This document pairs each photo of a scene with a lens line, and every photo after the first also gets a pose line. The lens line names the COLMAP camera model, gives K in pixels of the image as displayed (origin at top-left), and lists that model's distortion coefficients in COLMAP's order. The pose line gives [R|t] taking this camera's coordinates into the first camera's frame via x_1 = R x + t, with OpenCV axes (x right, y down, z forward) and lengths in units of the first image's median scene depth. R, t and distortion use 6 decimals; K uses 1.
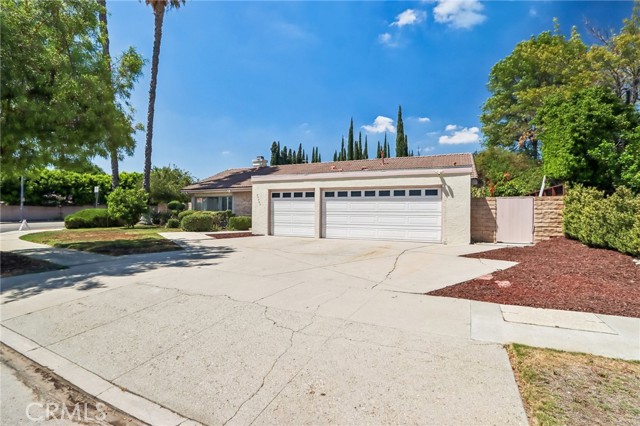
lens RADIAL K [[312.8, 0, 320.0], [0, 312.8, 213.0], [0, 0, 1]] dist [-0.015973, -0.000061]
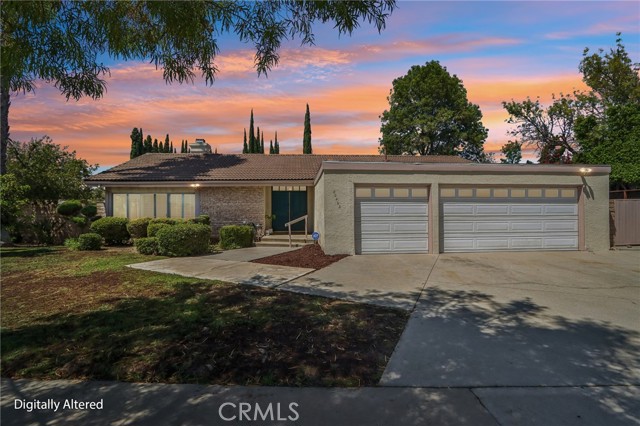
lens RADIAL K [[312.8, 0, 320.0], [0, 312.8, 213.0], [0, 0, 1]] dist [-0.015973, -0.000061]
pose [[0.869446, -0.006412, 0.493986, -0.541726], [0.013619, 0.999847, -0.010993, -0.007711], [-0.493840, 0.016285, 0.869400, 0.466901]]
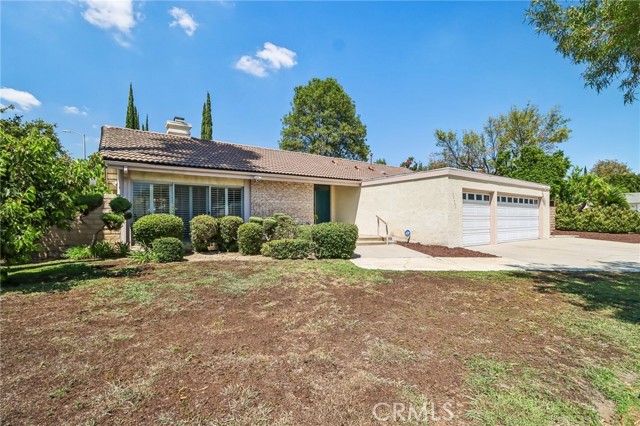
lens RADIAL K [[312.8, 0, 320.0], [0, 312.8, 213.0], [0, 0, 1]] dist [-0.015973, -0.000061]
pose [[0.485128, 0.007443, 0.874412, -1.004907], [0.007253, 0.999895, -0.012535, -0.006888], [-0.874413, 0.012423, 0.485023, 0.945511]]
